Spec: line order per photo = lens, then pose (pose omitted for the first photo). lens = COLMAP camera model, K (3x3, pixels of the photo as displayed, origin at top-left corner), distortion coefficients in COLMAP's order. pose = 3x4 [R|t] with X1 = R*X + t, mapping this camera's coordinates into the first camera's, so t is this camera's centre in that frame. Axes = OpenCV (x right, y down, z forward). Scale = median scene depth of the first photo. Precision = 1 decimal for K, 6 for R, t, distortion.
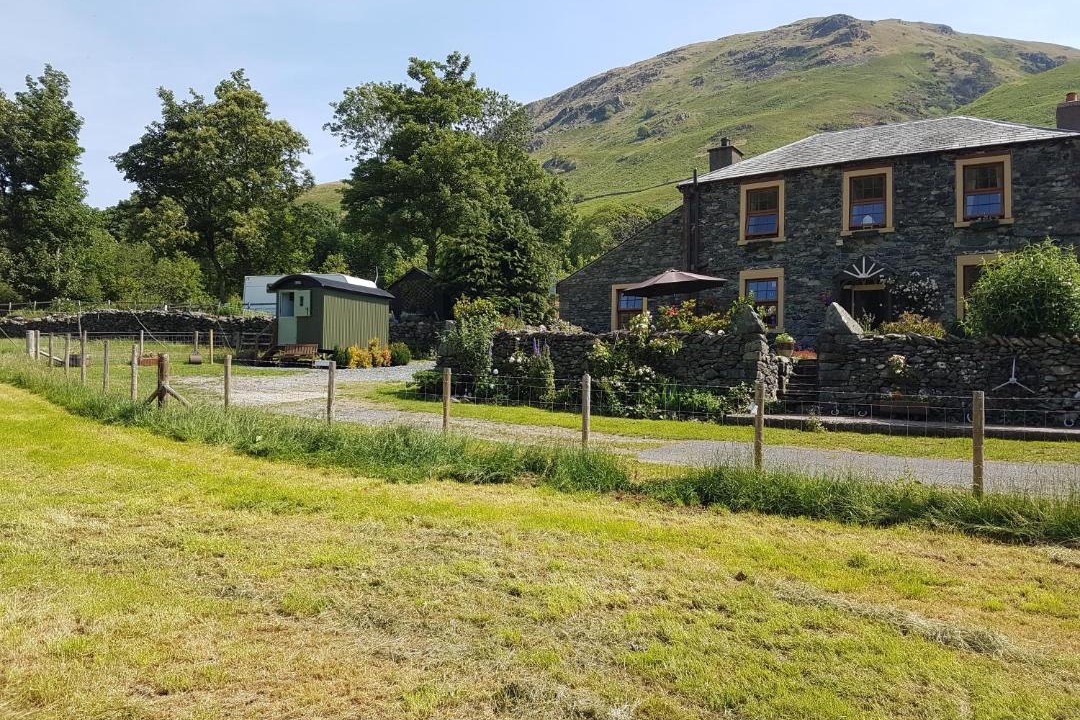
lens RADIAL K [[860.6, 0, 558.3], [0, 860.6, 357.3], [0, 0, 1]] dist [0.302966, -0.541279]
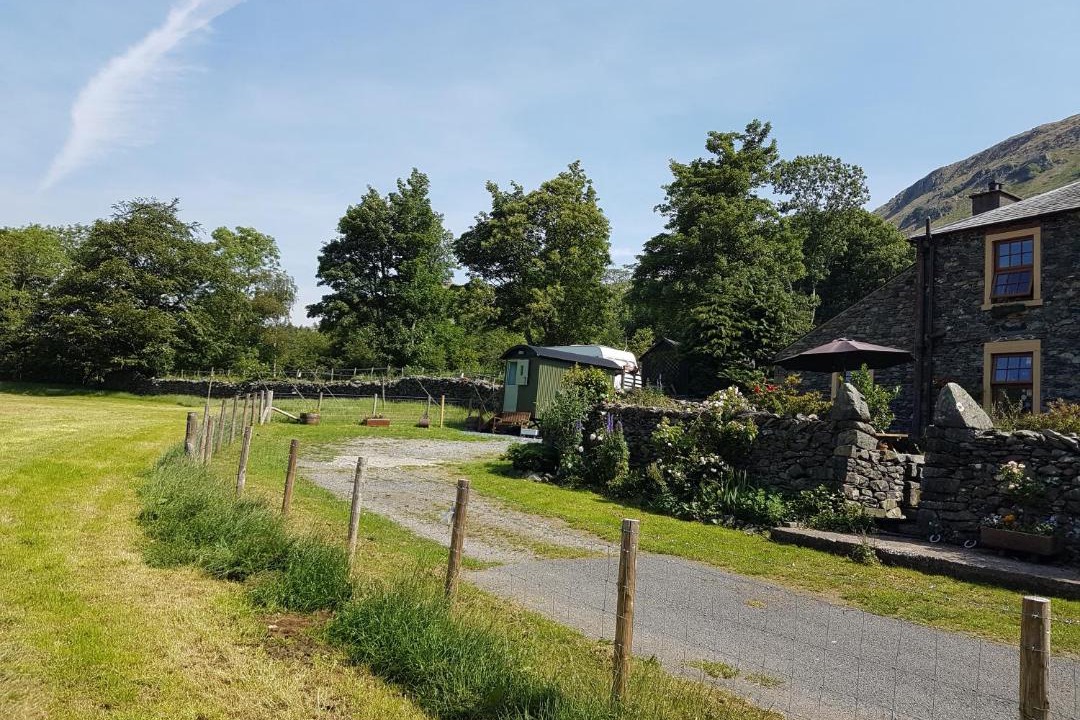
lens RADIAL K [[860.6, 0, 558.3], [0, 860.6, 357.3], [0, 0, 1]] dist [0.302966, -0.541279]
pose [[0.915913, 0.016296, -0.401045, 0.149013], [-0.050433, 0.995929, -0.074711, -0.005965], [0.398195, 0.088655, 0.913007, 0.100525]]
